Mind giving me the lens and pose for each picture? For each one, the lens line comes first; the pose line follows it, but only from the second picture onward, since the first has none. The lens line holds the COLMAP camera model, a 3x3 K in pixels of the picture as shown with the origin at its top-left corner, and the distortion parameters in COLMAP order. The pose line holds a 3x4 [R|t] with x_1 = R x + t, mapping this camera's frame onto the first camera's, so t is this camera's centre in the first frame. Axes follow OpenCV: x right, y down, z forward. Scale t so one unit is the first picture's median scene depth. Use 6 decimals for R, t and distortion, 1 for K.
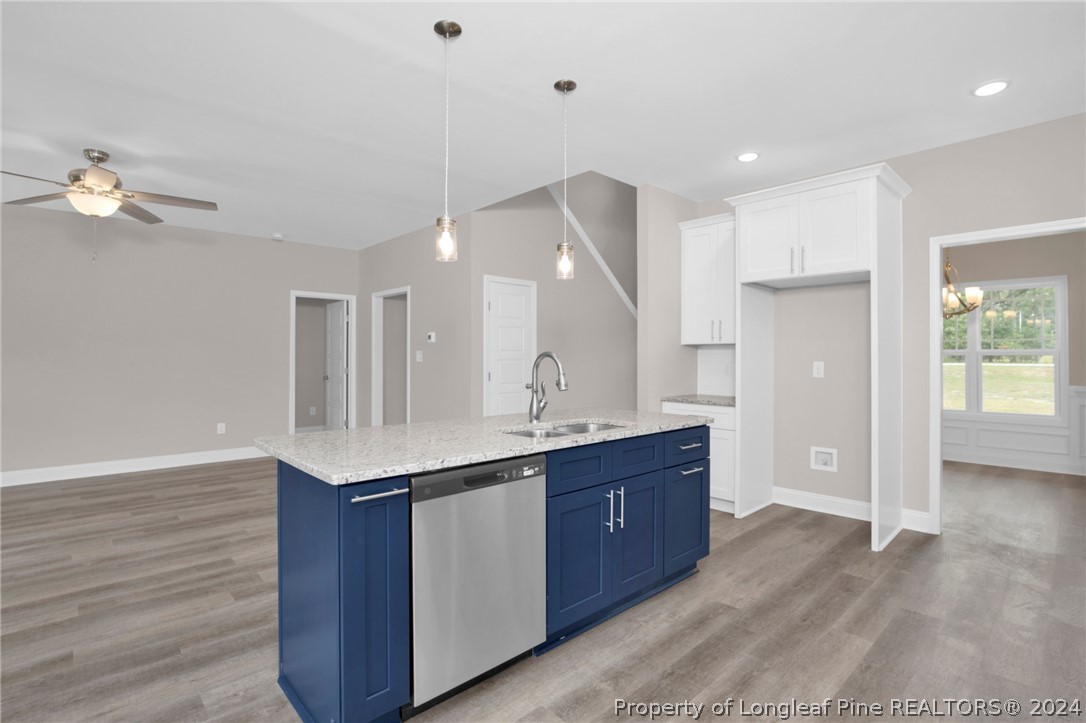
lens RADIAL K [[524.9, 0, 547.5], [0, 524.9, 354.0], [0, 0, 1]] dist [-0.020924, -0.000007]
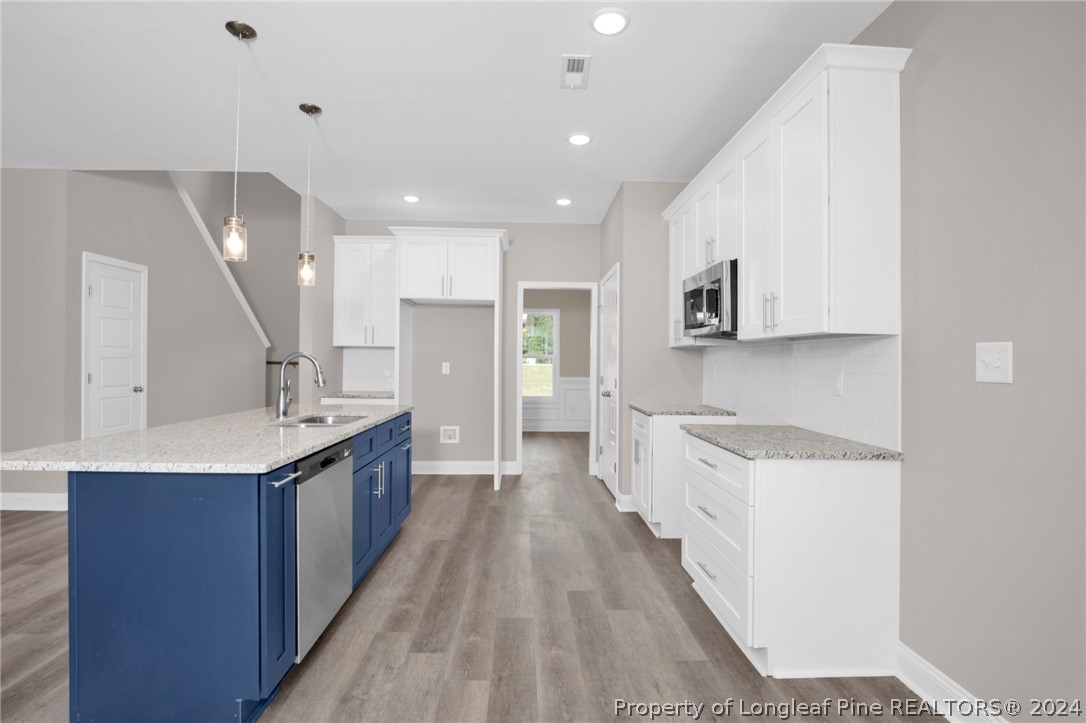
lens RADIAL K [[524.9, 0, 532.1], [0, 524.9, 359.1], [0, 0, 1]] dist [-0.020924, -0.000007]
pose [[0.669529, 0.008971, 0.742731, -0.471570], [-0.017243, 0.999845, 0.003466, -0.002079], [-0.742585, -0.015128, 0.669581, -0.085180]]
